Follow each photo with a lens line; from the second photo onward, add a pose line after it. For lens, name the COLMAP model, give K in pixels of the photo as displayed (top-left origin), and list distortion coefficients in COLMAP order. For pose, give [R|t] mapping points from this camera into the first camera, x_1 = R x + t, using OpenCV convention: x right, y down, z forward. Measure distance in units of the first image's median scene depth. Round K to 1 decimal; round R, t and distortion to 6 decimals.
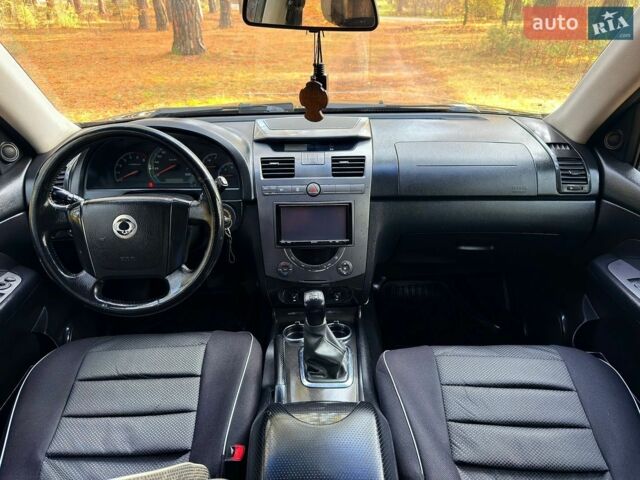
lens RADIAL K [[466.8, 0, 320.0], [0, 466.8, 240.0], [0, 0, 1]] dist [0.113480, -0.143921]
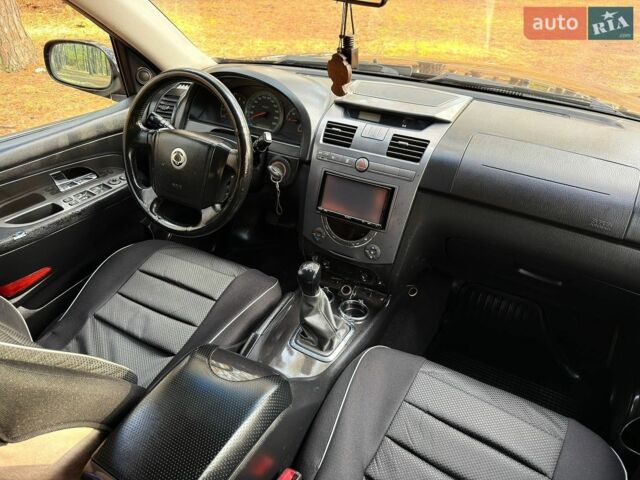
lens RADIAL K [[466.8, 0, 320.0], [0, 466.8, 240.0], [0, 0, 1]] dist [0.113480, -0.143921]
pose [[0.860581, 0.298873, -0.412402, 0.356803], [-0.250964, 0.953435, 0.167267, -0.099133], [0.443190, -0.040449, 0.895515, 0.087018]]
